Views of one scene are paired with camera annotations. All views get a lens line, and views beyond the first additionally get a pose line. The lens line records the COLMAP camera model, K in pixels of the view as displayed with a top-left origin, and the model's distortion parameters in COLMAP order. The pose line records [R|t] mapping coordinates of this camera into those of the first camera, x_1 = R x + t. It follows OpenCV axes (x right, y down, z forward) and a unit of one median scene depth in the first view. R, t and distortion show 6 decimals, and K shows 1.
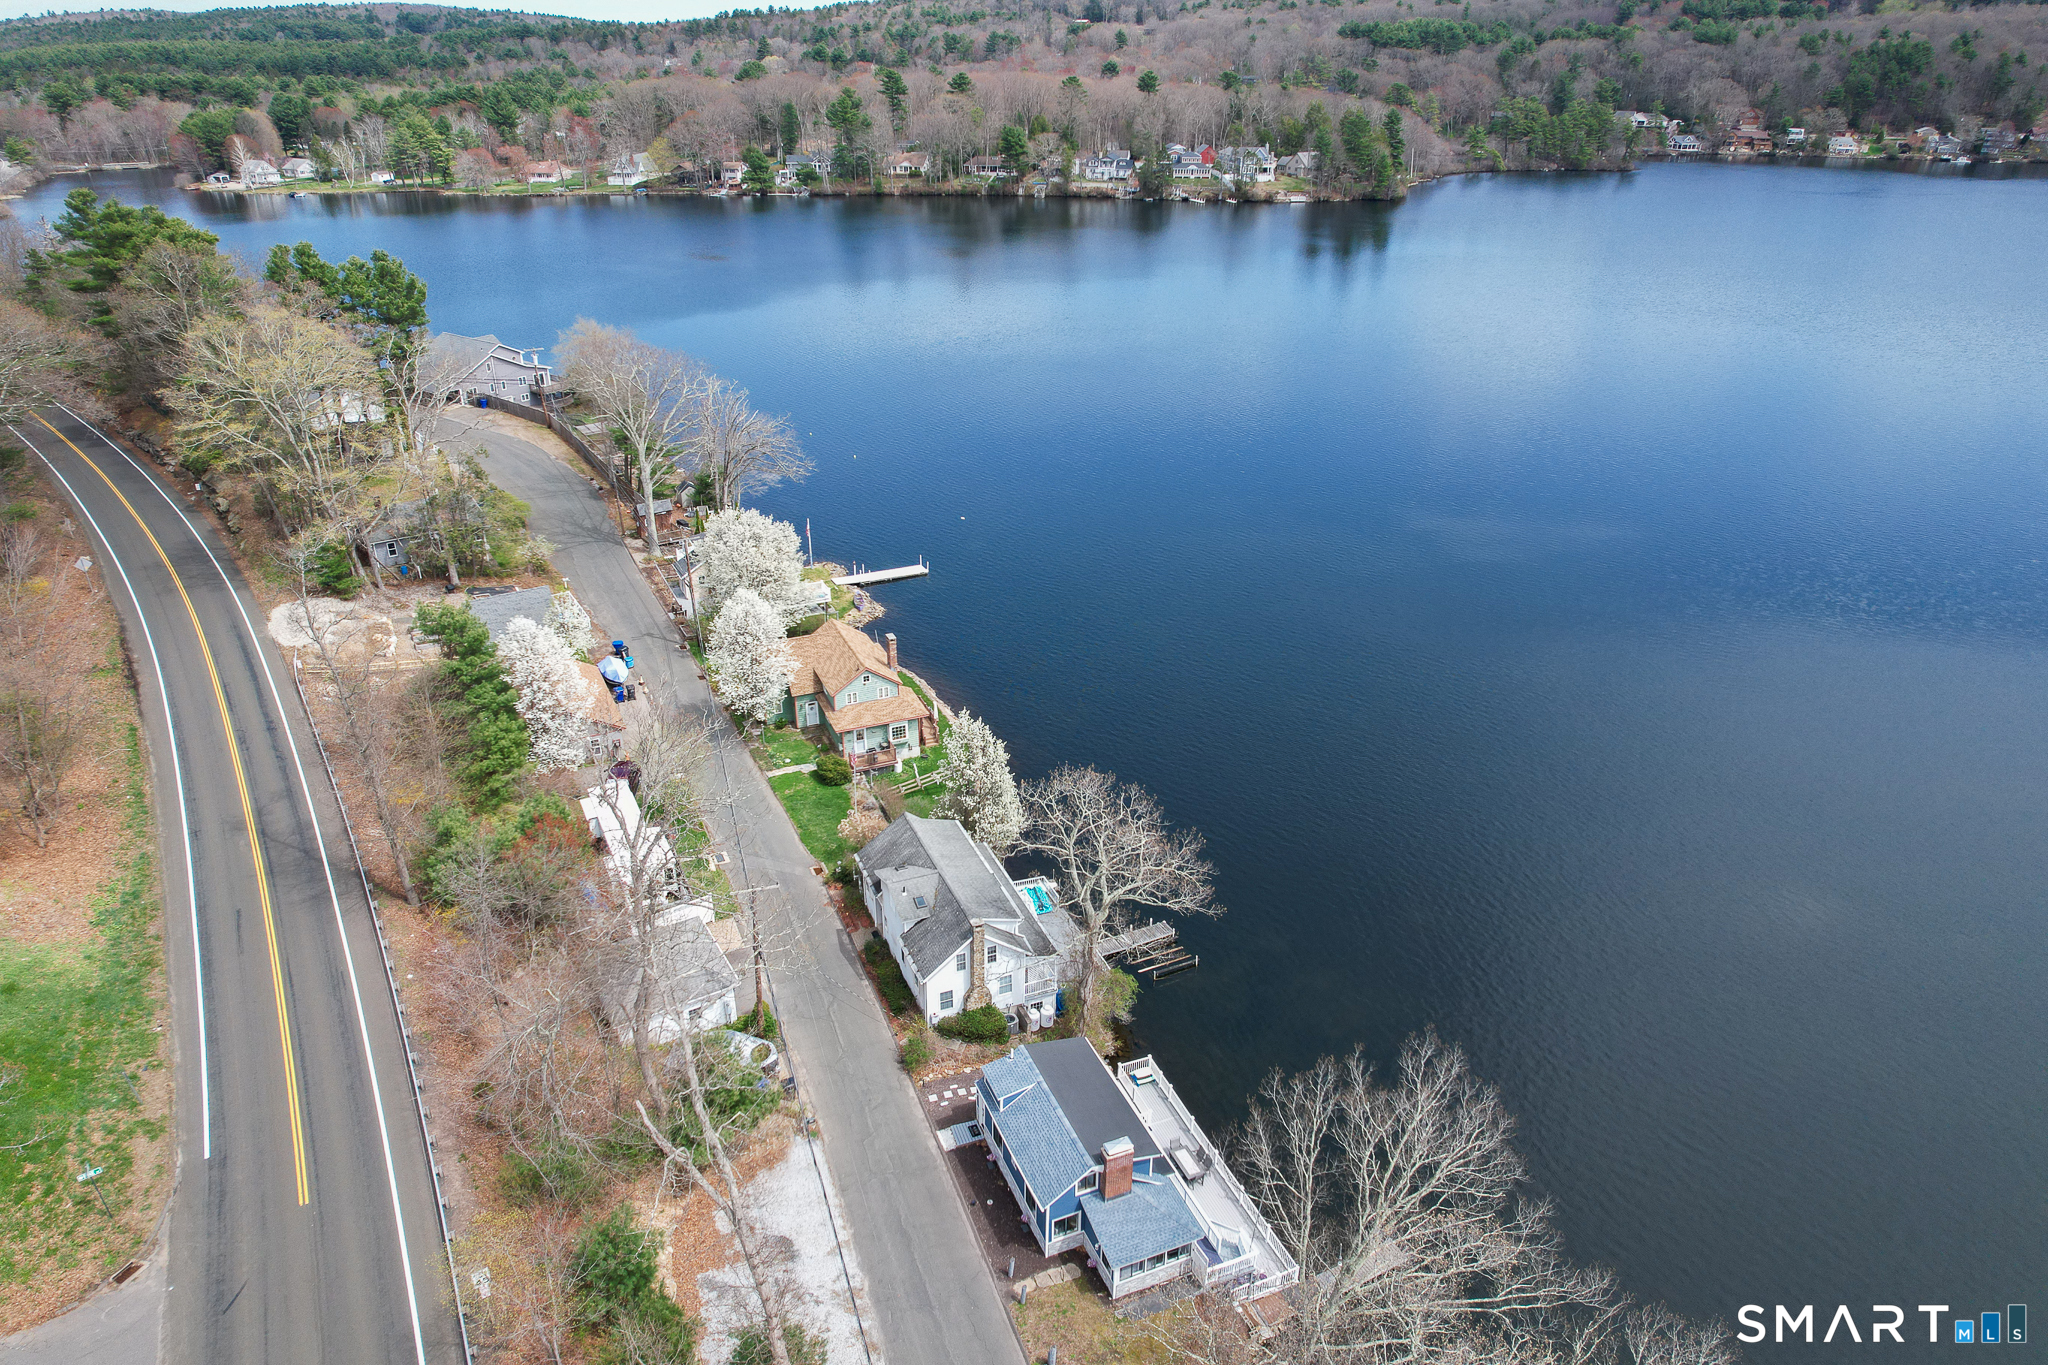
lens RADIAL K [[1313.9, 0, 1005.4], [0, 1313.9, 691.4], [0, 0, 1]] dist [-0.060461, 0.055386]
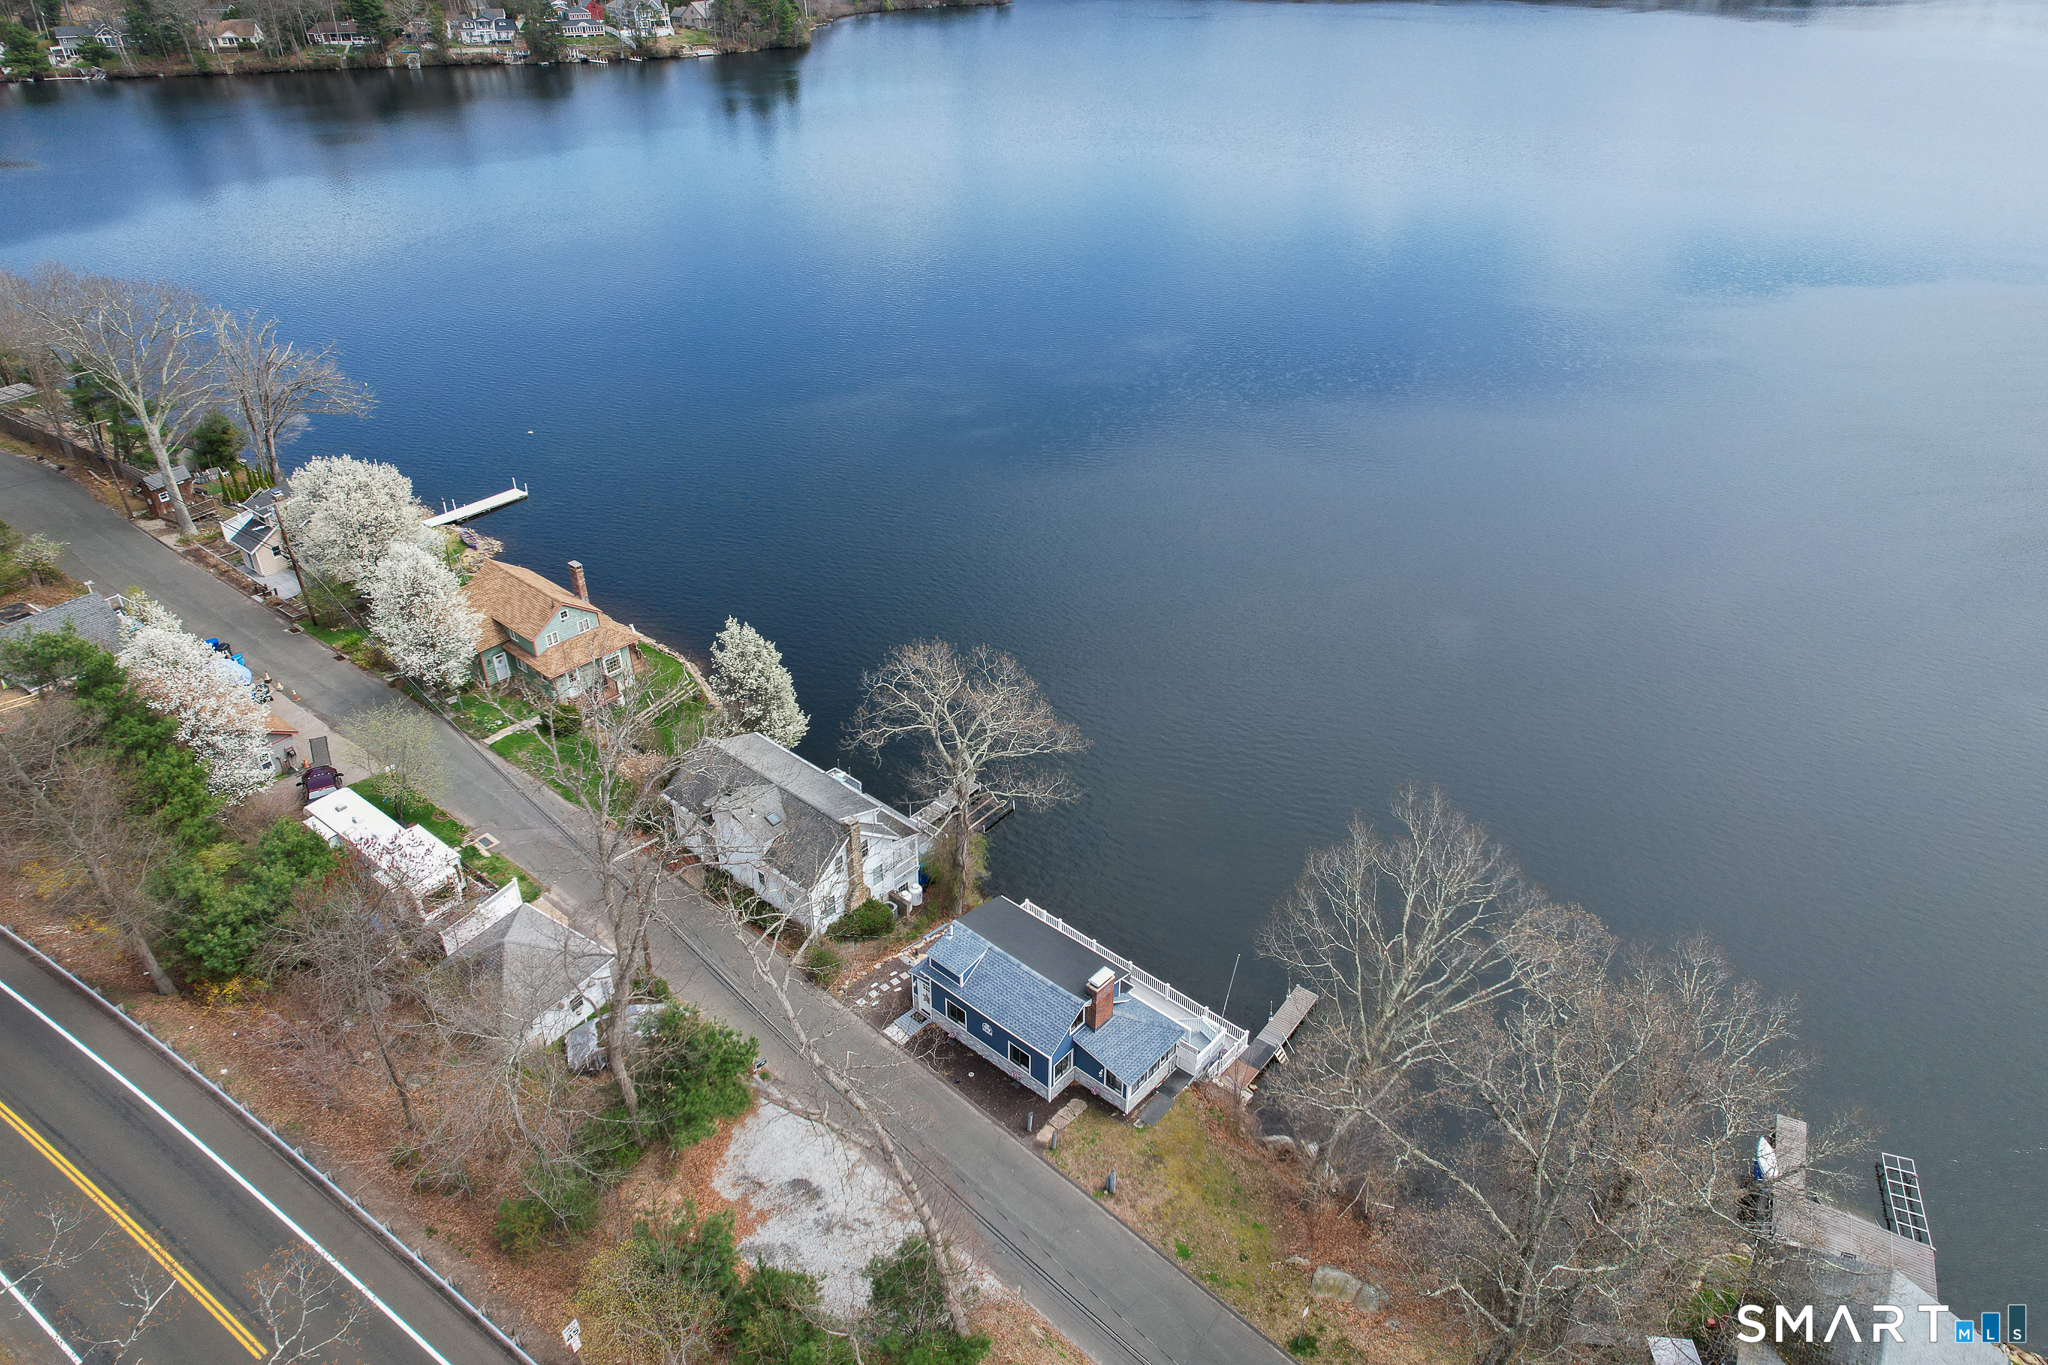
lens RADIAL K [[1313.9, 0, 1045.2], [0, 1313.9, 689.5], [0, 0, 1]] dist [-0.060461, 0.055386]
pose [[0.895226, -0.236520, 0.377662, -0.108629], [0.199406, 0.970552, 0.135149, -0.010094], [-0.398506, -0.045681, 0.916027, 0.023052]]
